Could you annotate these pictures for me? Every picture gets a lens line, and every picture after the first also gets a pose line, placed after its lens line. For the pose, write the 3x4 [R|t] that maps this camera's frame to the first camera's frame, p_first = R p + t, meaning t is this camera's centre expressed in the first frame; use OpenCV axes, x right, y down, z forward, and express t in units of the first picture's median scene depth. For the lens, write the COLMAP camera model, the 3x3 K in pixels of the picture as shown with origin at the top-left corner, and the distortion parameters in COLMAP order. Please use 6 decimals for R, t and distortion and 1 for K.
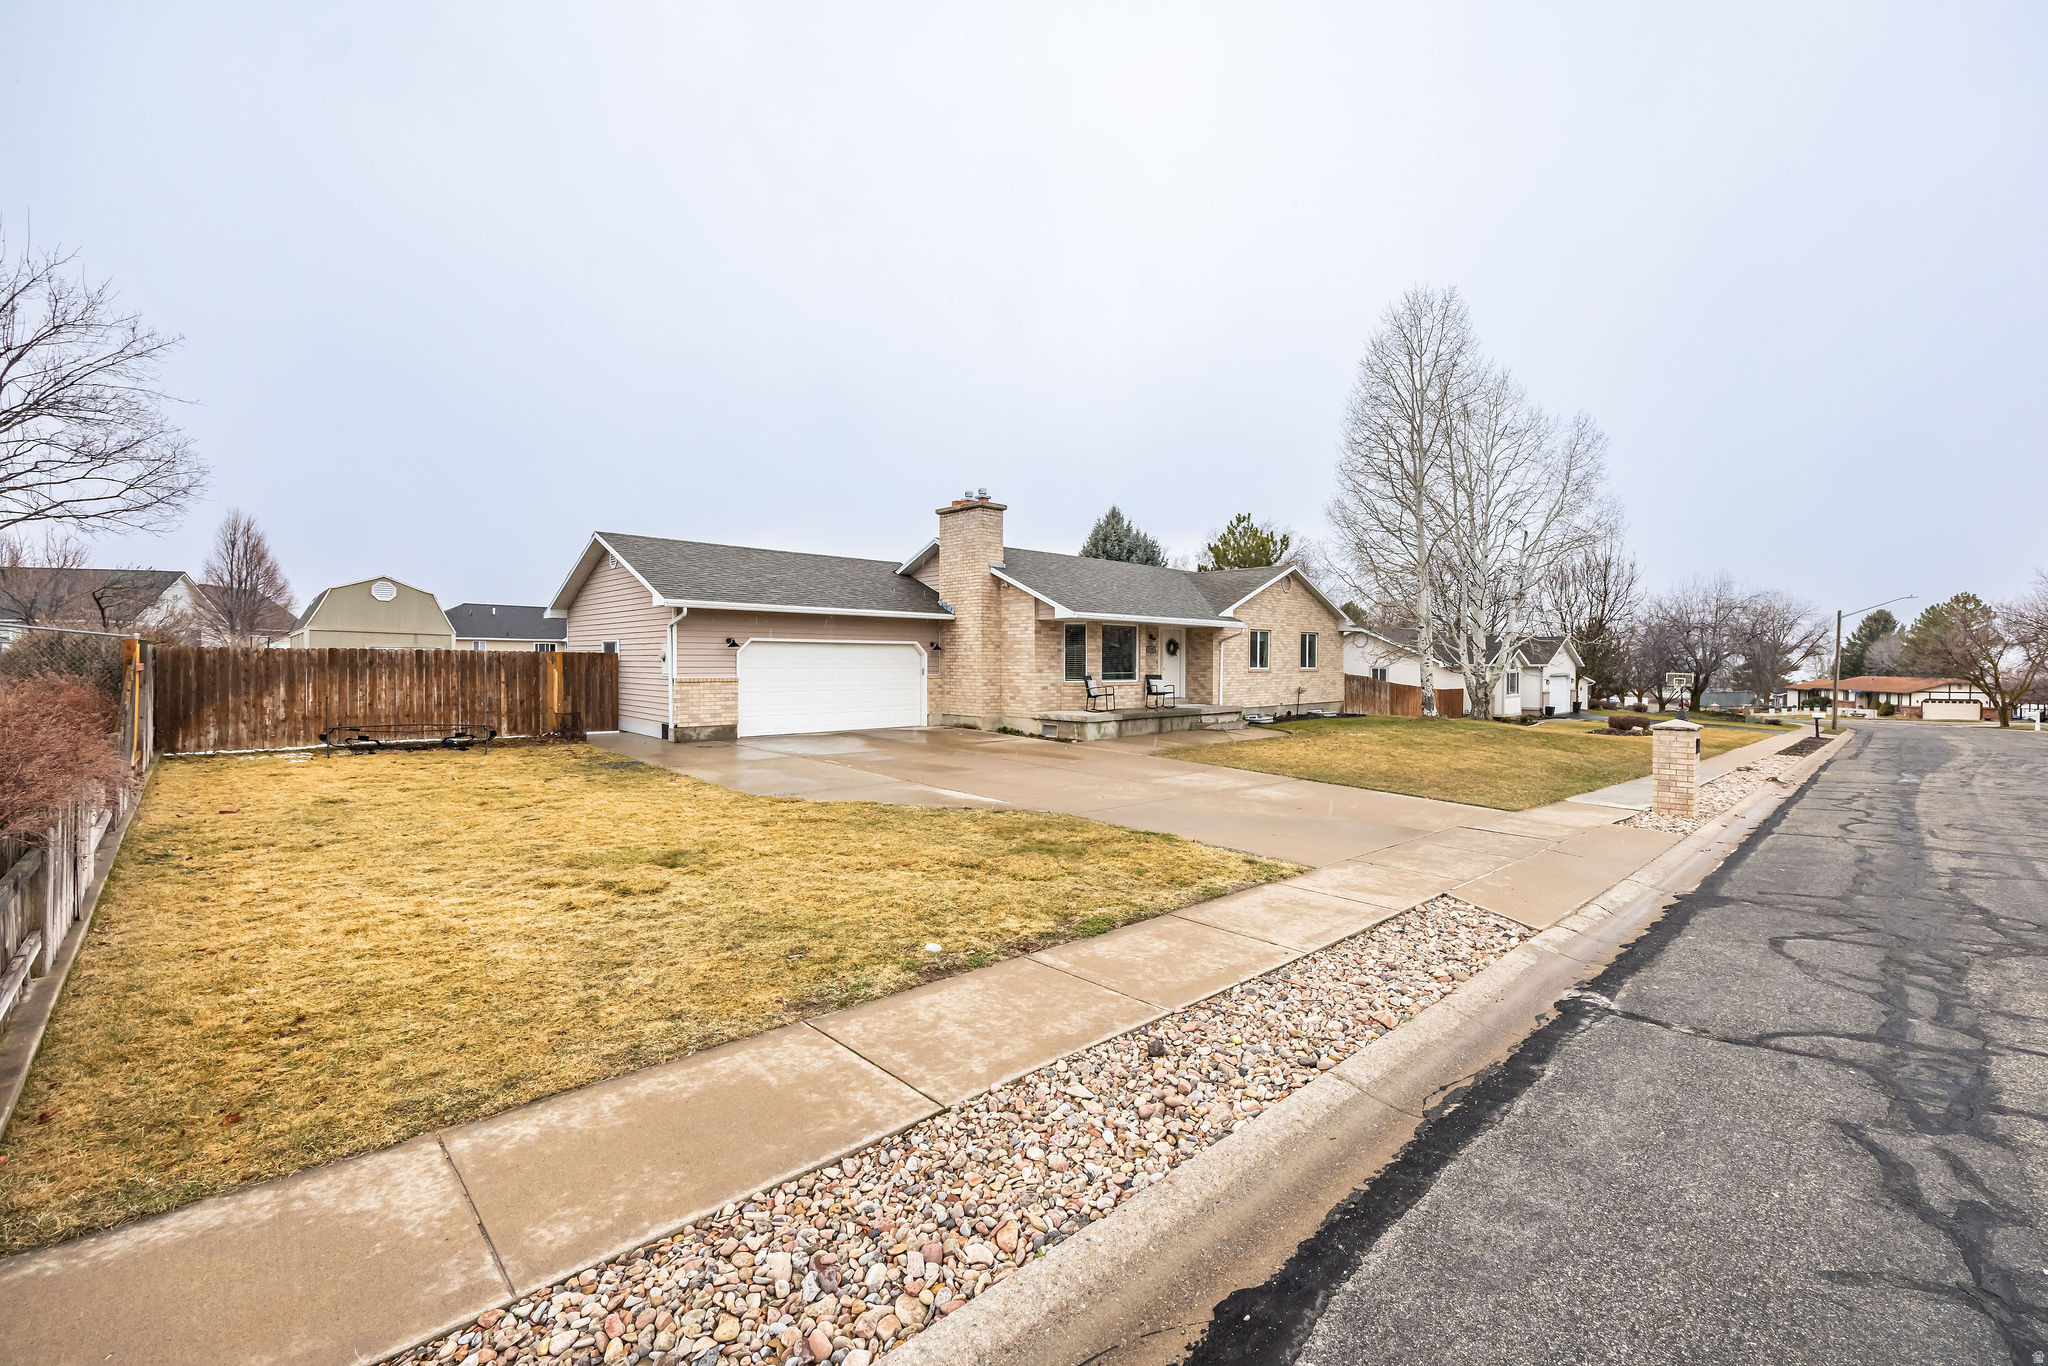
lens RADIAL K [[845.1, 0, 1066.6], [0, 845.1, 670.3], [0, 0, 1]] dist [0.000248, 0.000020]
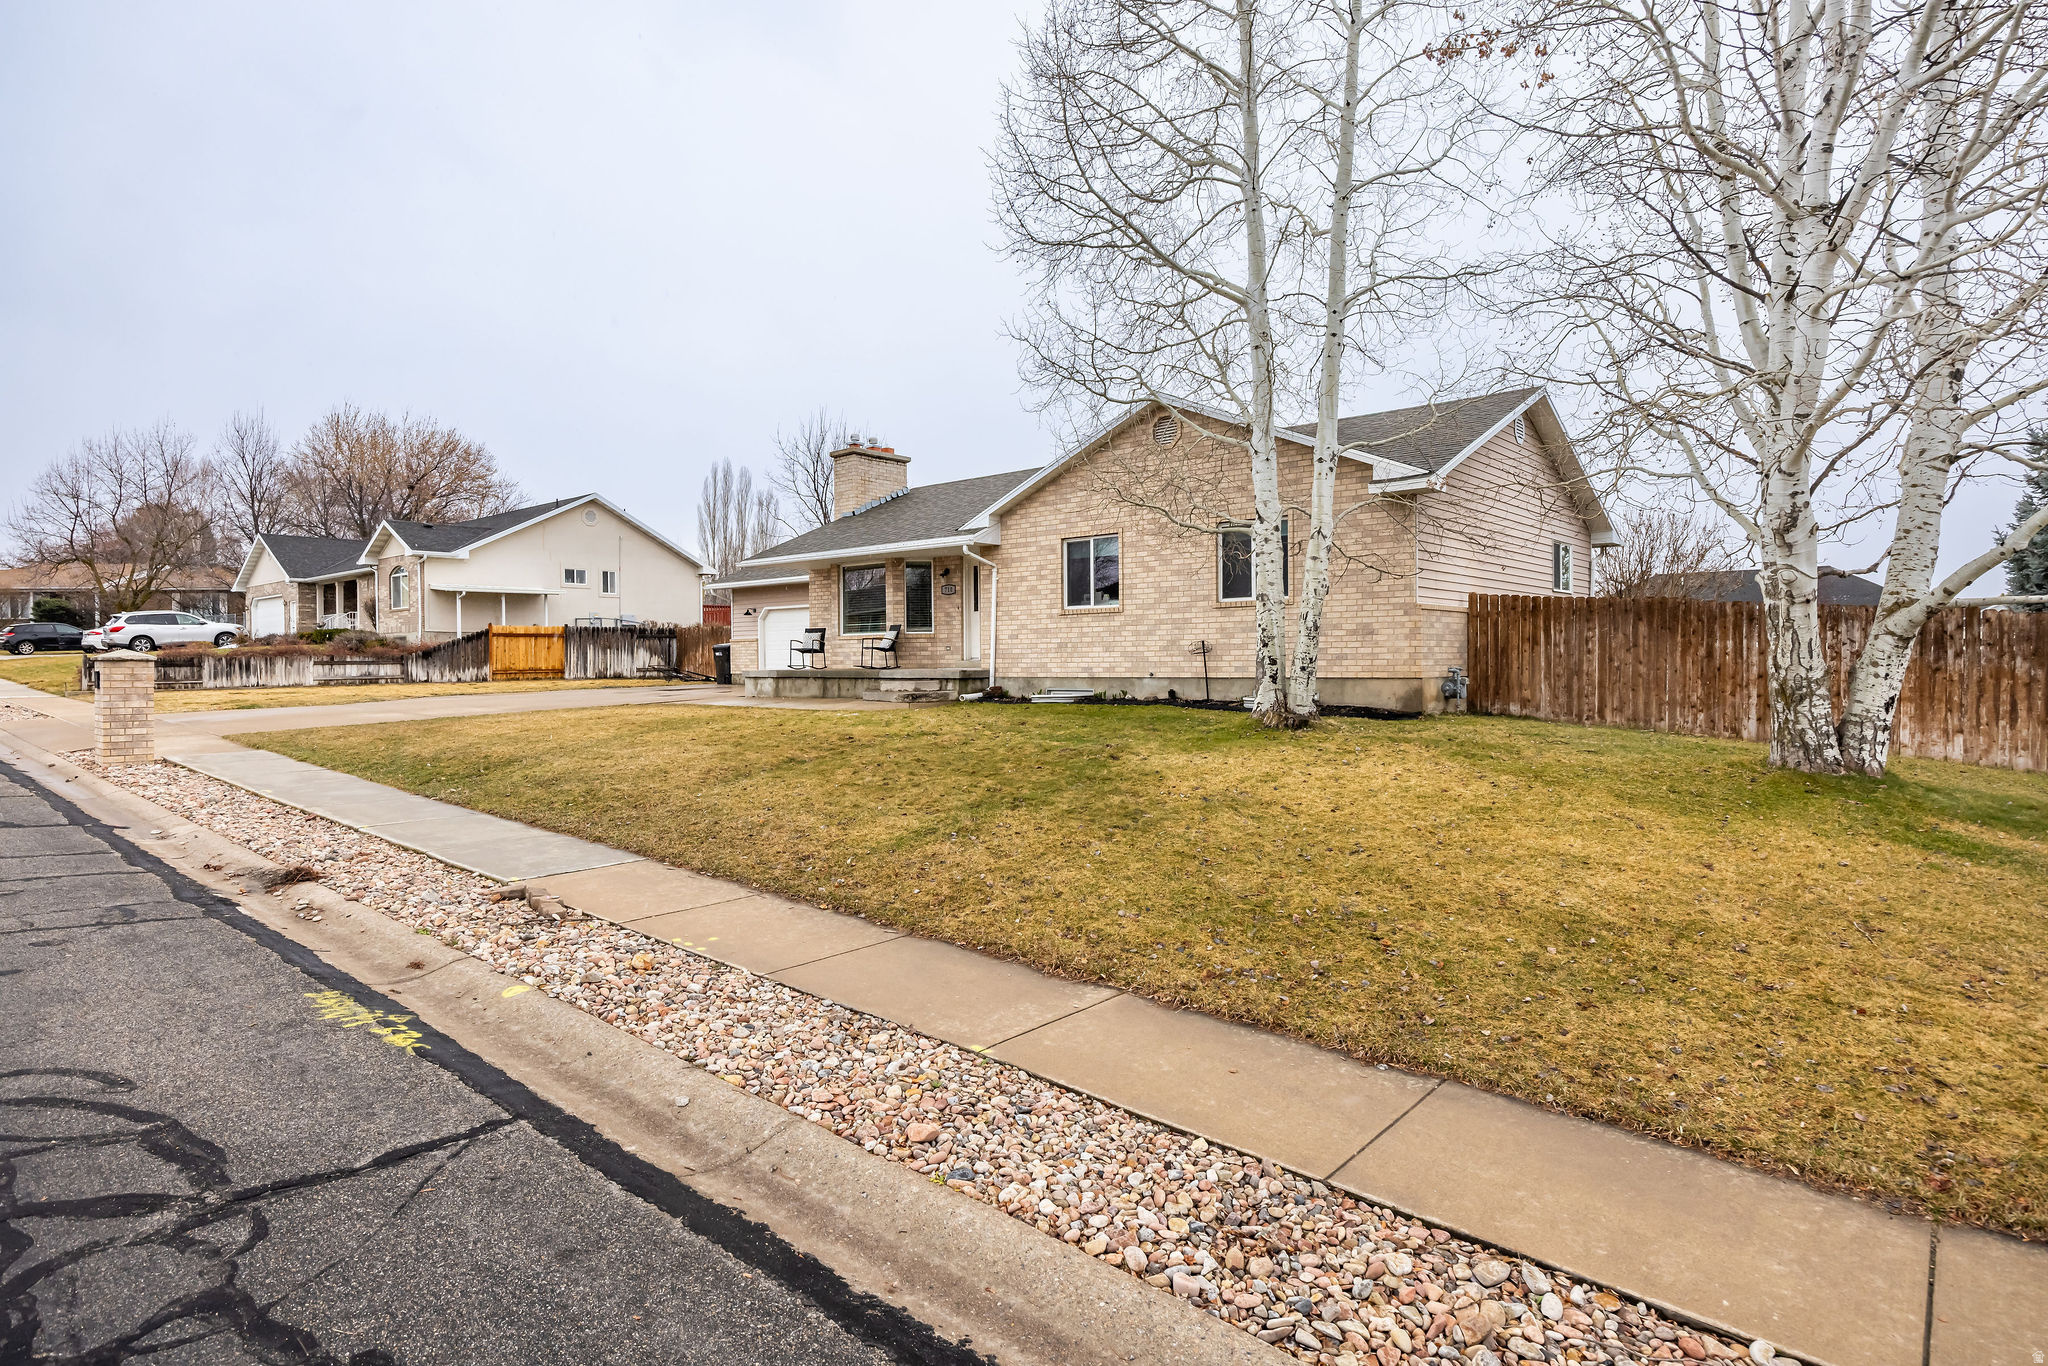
lens RADIAL K [[1087.1, 0, 1024.0], [0, 1087.1, 683.0], [0, 0, 1]] dist [0.000743, 0.000197]
pose [[0.064645, 0.013596, -0.997816, 1.076043], [-0.004236, 0.999902, 0.013350, 0.043674], [0.997899, 0.003364, 0.064696, 1.058191]]
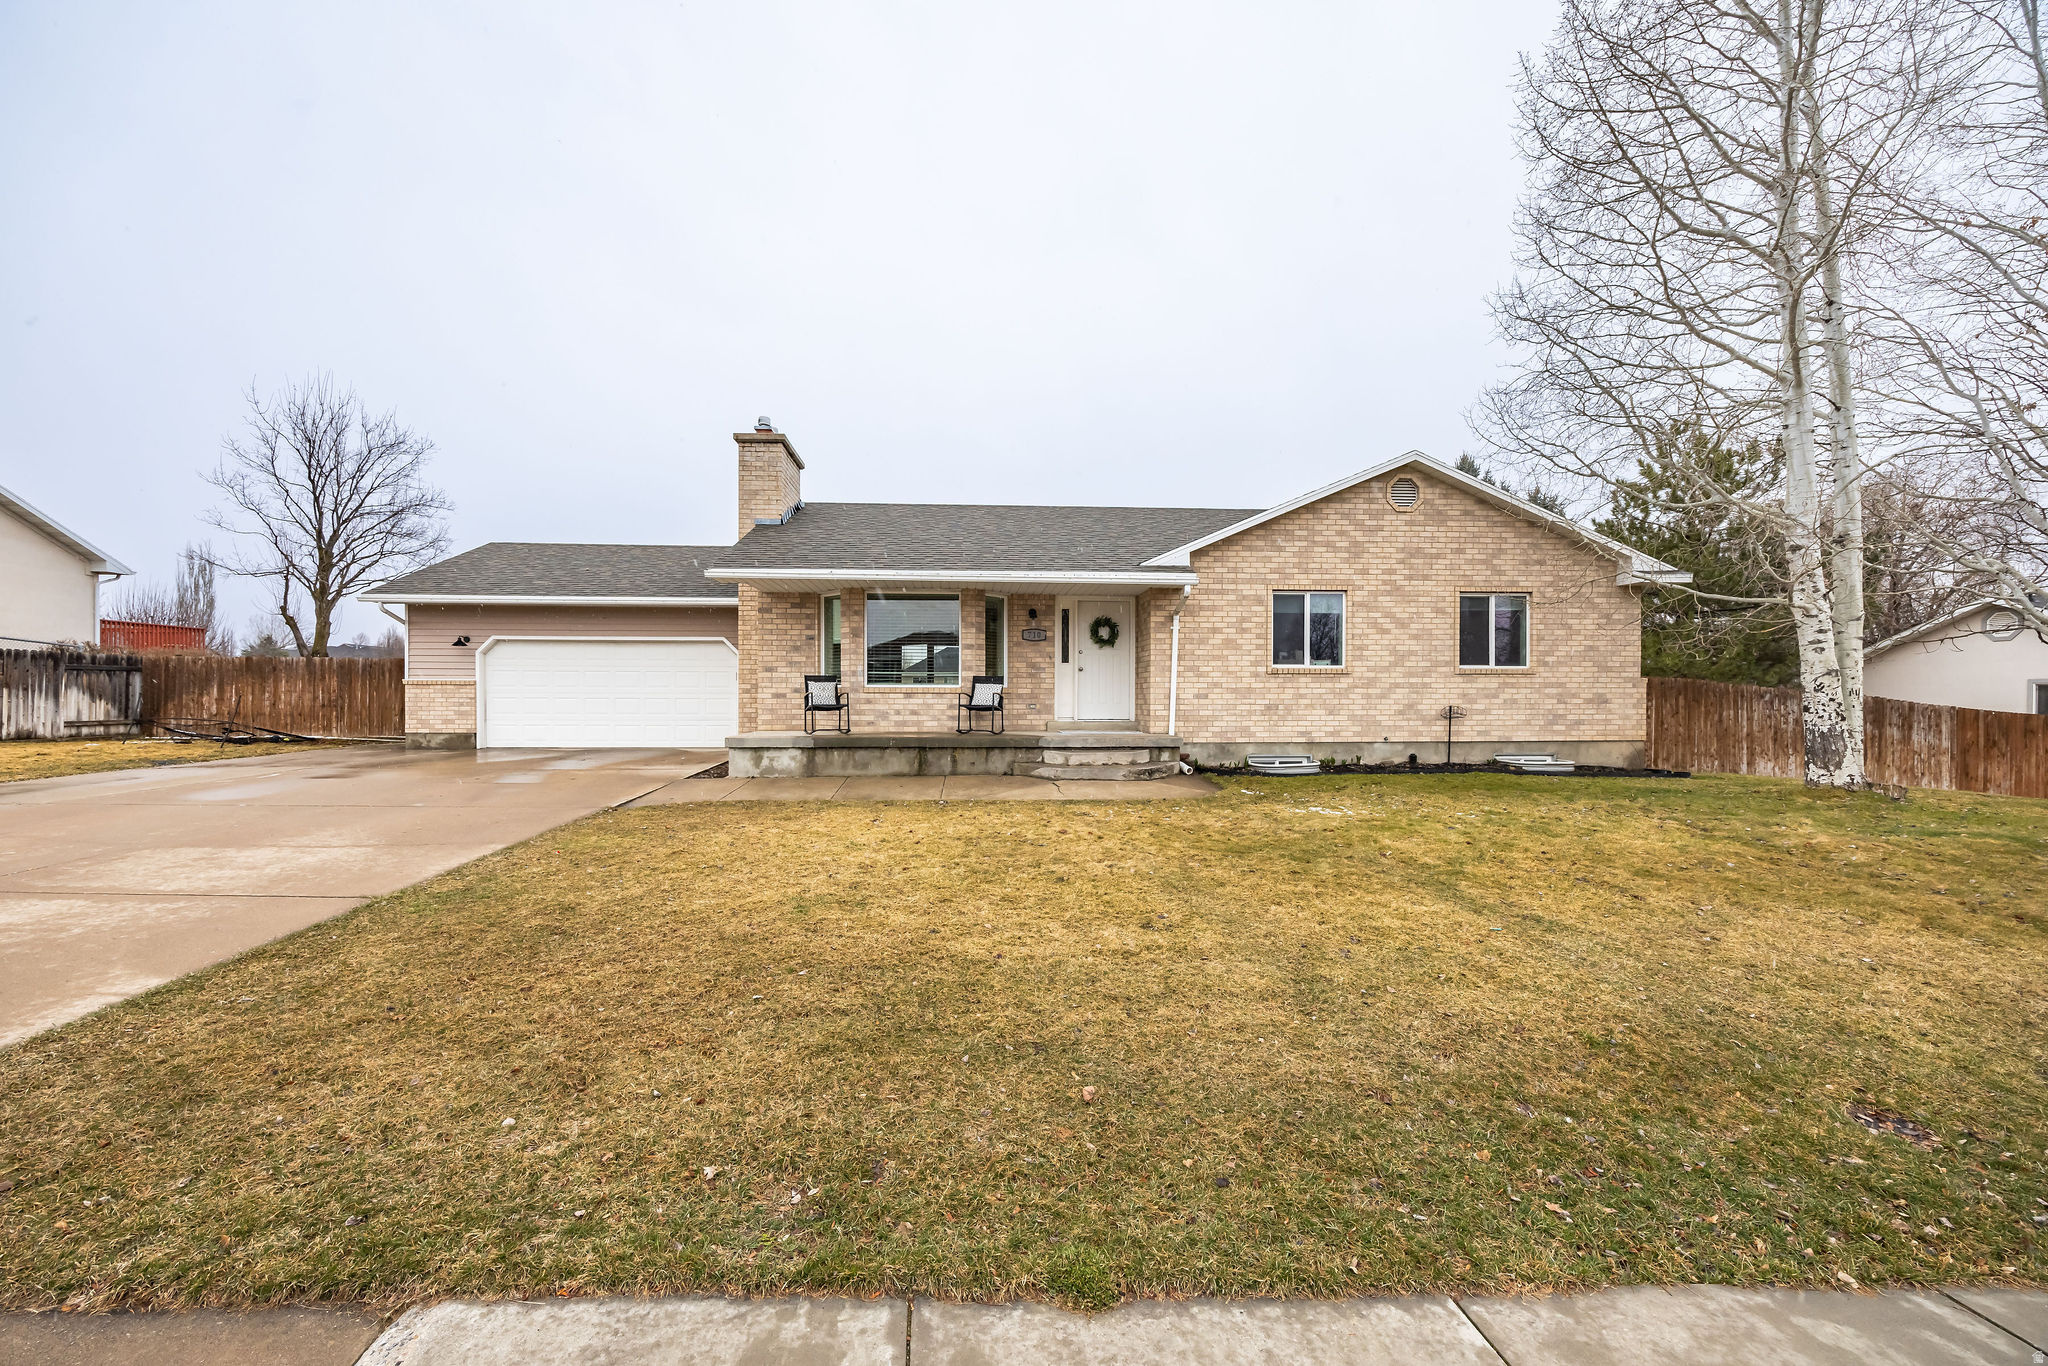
lens RADIAL K [[805.7, 0, 1013.0], [0, 805.7, 713.5], [0, 0, 1]] dist [-0.000030, -0.000073]
pose [[0.744456, 0.010883, -0.667583, 0.487600], [-0.005940, 0.999936, 0.009677, 0.025867], [0.667646, -0.003238, 0.744472, 0.604144]]
